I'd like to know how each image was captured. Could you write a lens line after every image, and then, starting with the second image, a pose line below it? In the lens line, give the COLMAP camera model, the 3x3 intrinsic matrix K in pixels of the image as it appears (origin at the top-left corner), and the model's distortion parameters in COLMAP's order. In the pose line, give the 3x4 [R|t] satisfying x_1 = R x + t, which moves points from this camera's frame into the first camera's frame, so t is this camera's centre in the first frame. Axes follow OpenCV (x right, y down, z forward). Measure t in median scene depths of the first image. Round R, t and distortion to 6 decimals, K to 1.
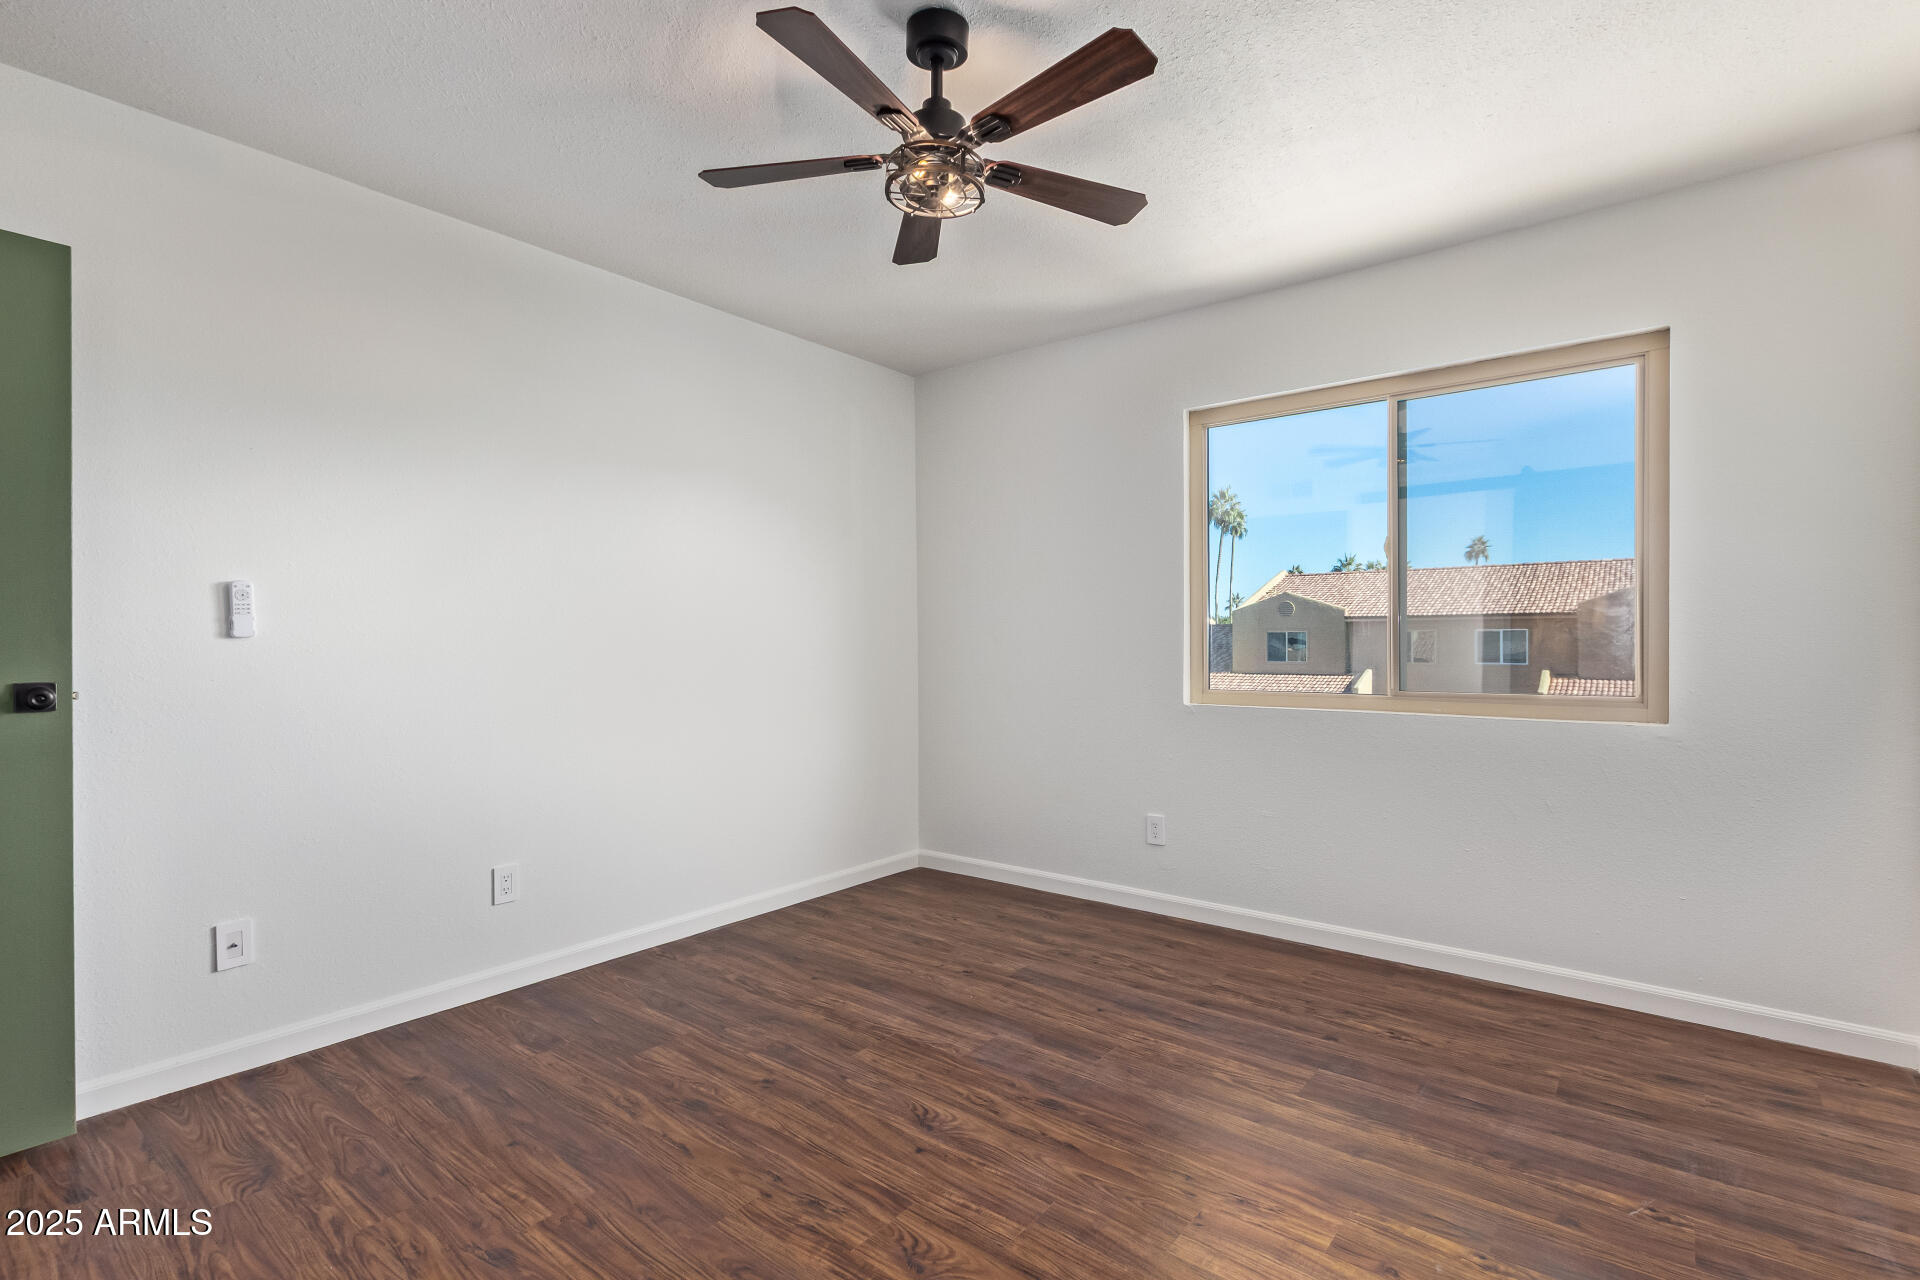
lens RADIAL K [[889.0, 0, 951.1], [0, 889.0, 637.3], [0, 0, 1]] dist [-0.001792, -0.000590]
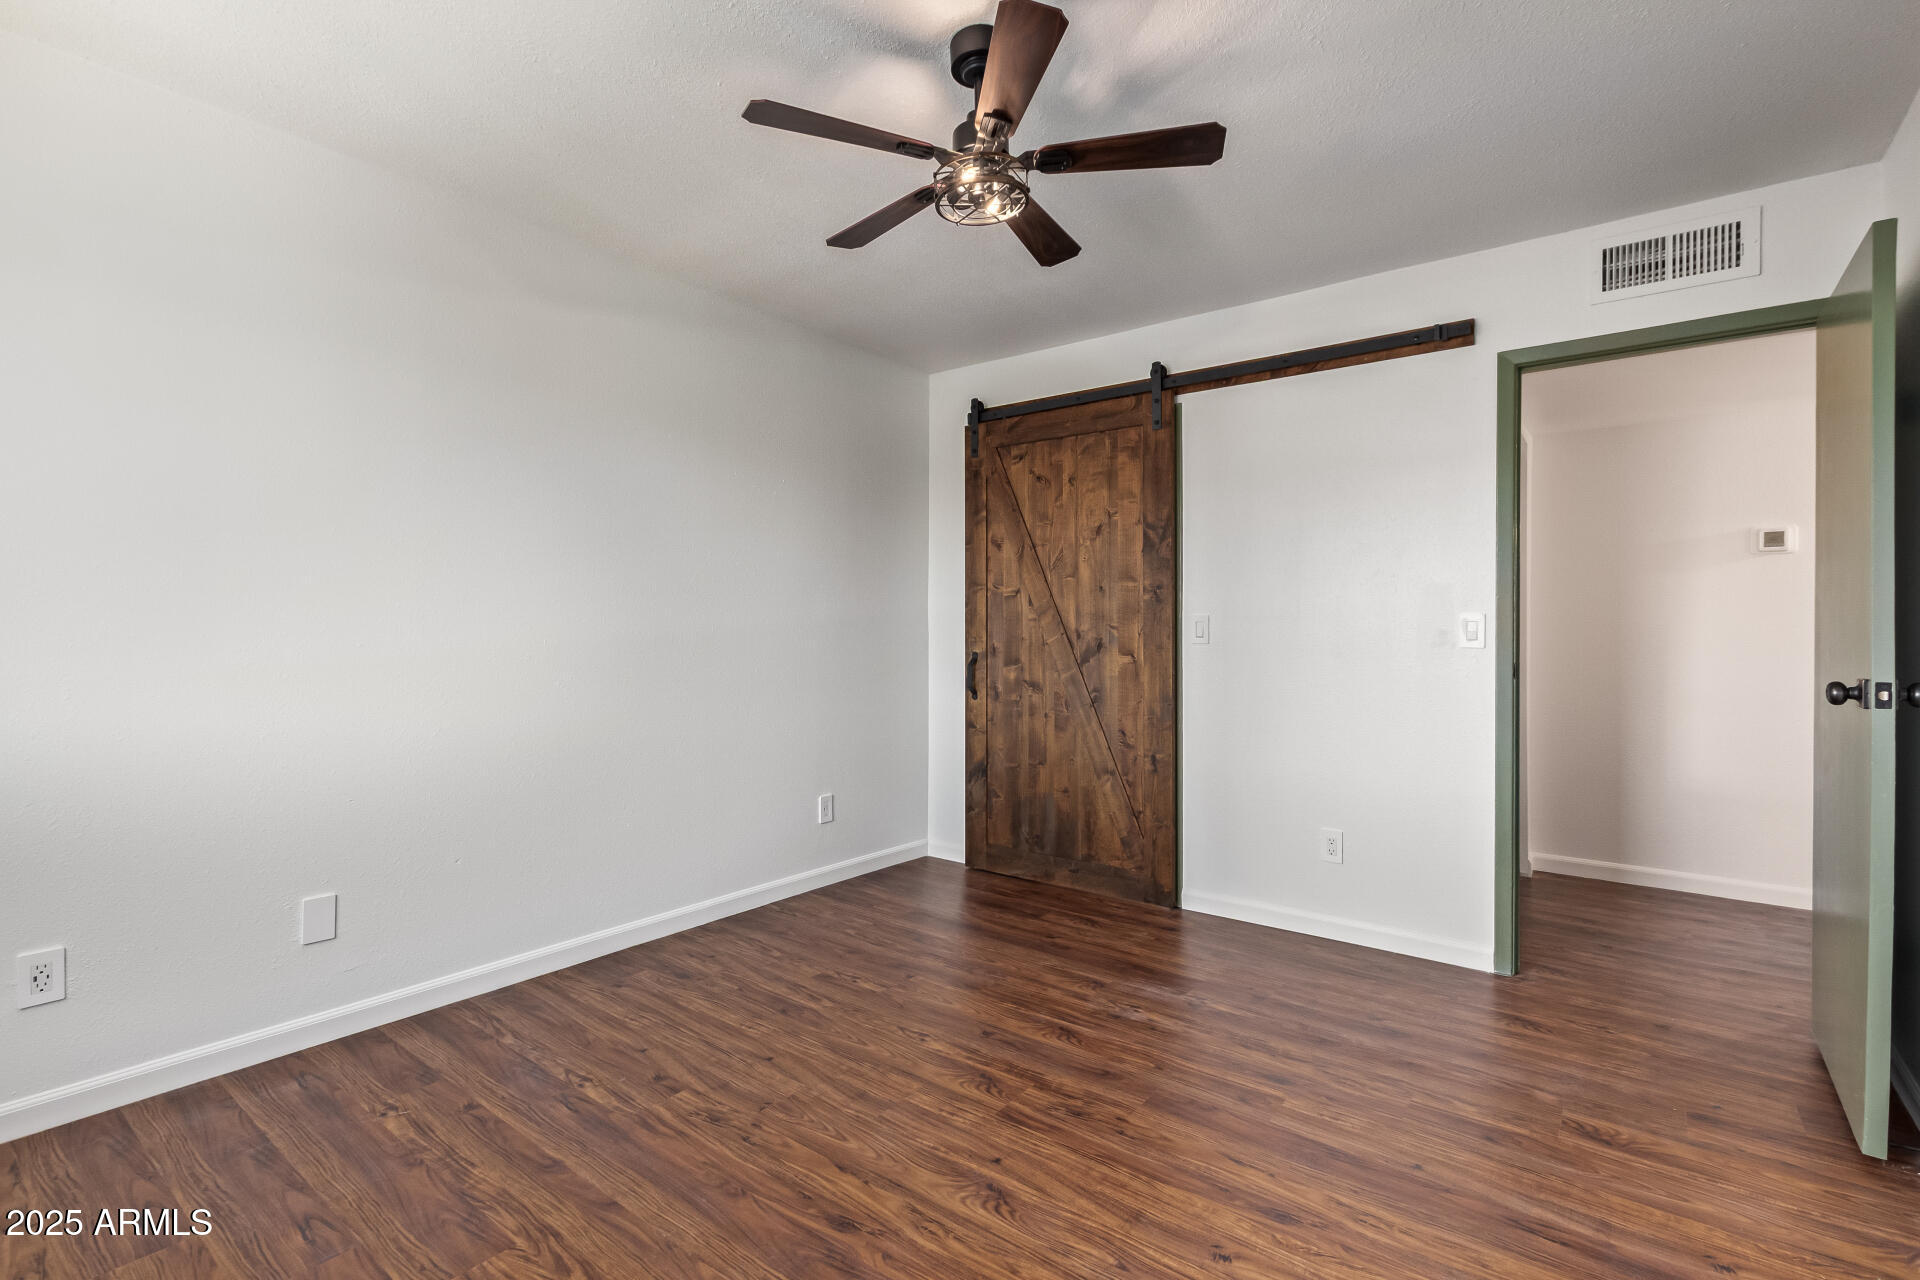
lens RADIAL K [[889.0, 0, 951.1], [0, 889.0, 637.3], [0, 0, 1]] dist [-0.001792, -0.000590]
pose [[-0.999931, -0.002417, -0.011529, 0.026041], [-0.002447, 0.999994, 0.002574, -0.008299], [0.011523, 0.002602, -0.999930, 1.802611]]
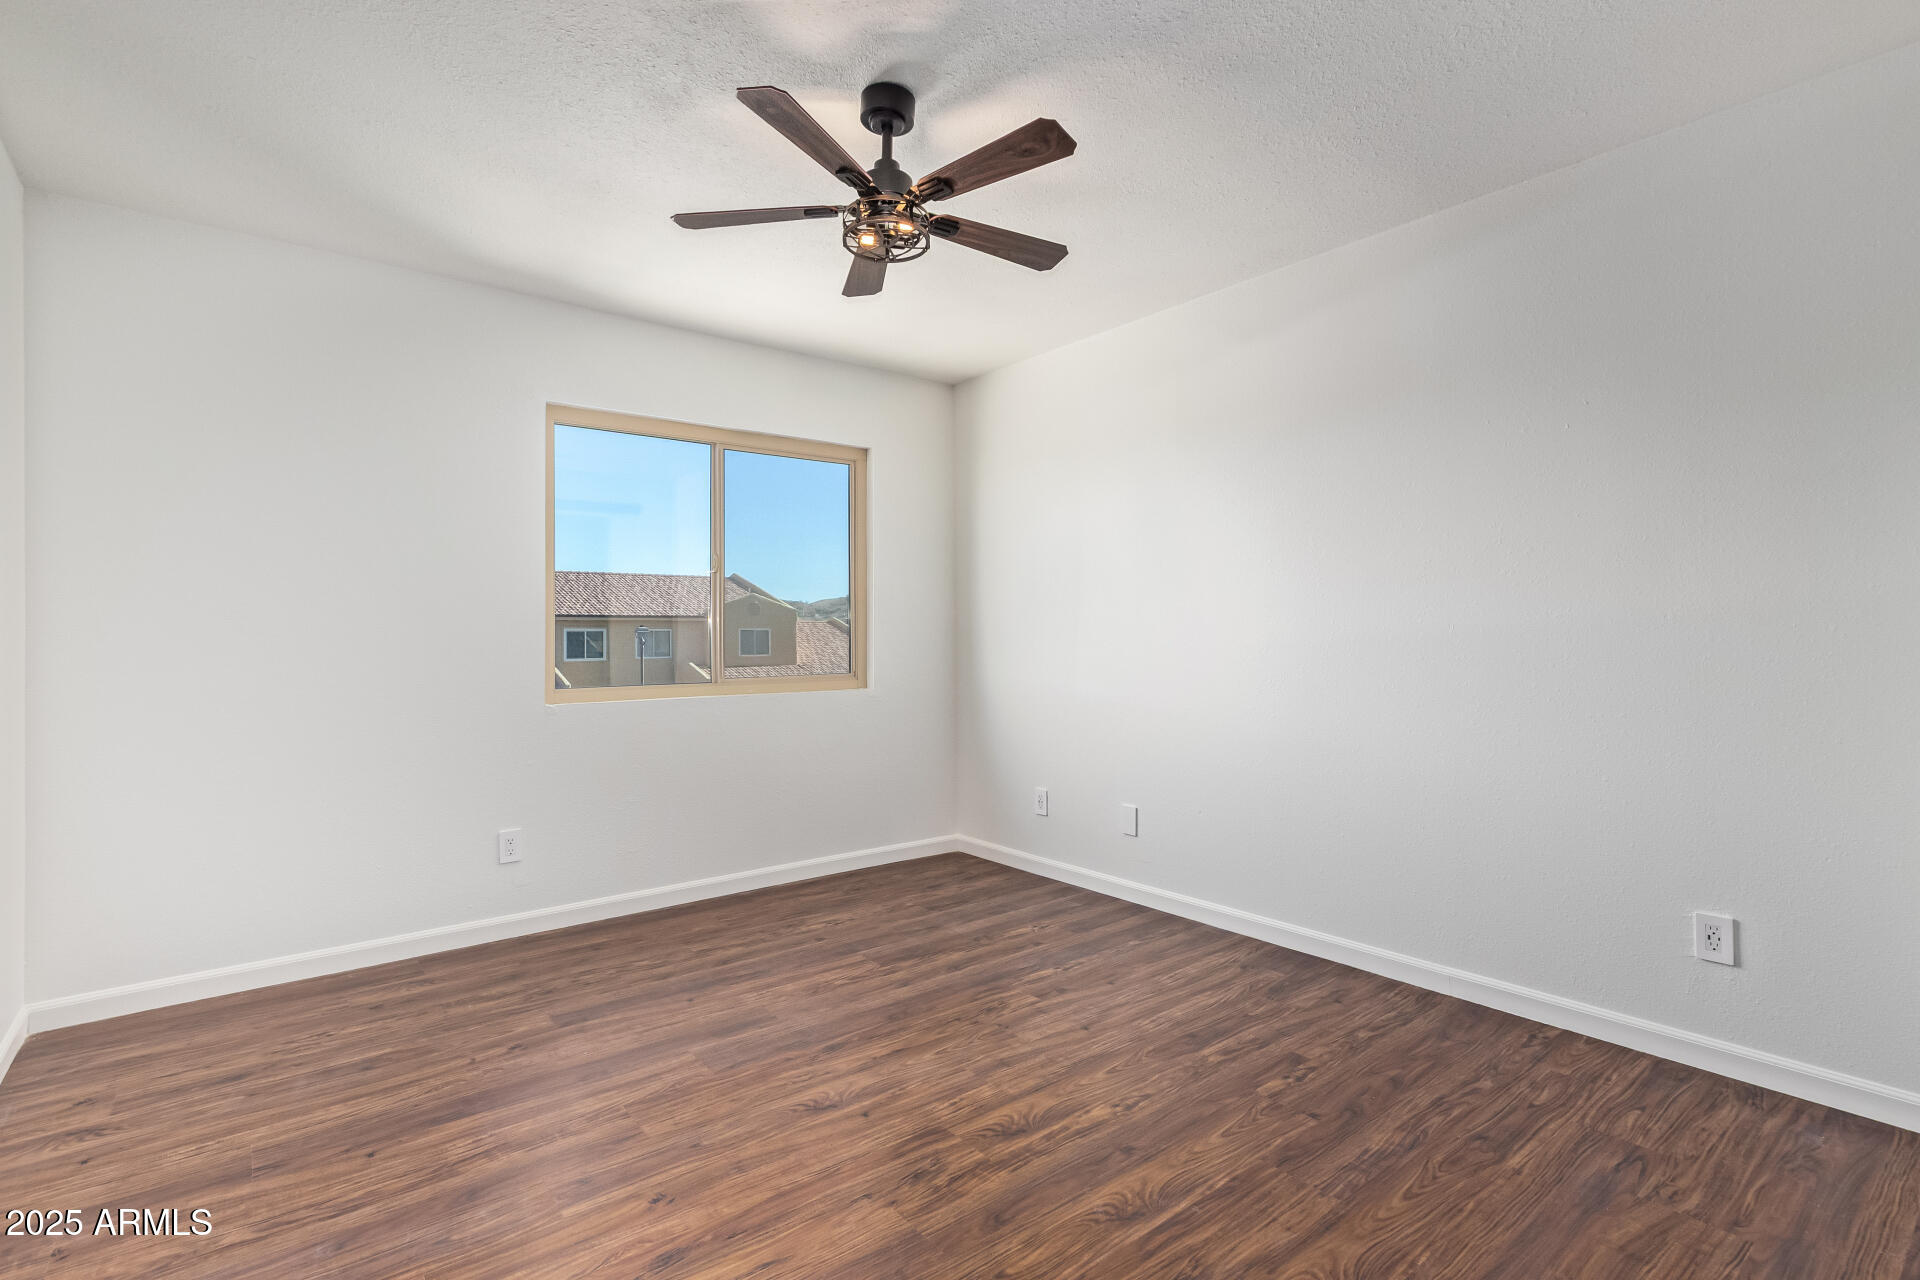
lens RADIAL K [[889.0, 0, 951.1], [0, 889.0, 637.3], [0, 0, 1]] dist [-0.001792, -0.000590]
pose [[0.230355, -0.001861, 0.973105, -0.959314], [0.001113, 0.999998, 0.001649, -0.002748], [-0.973106, 0.000703, 0.230356, 0.589388]]
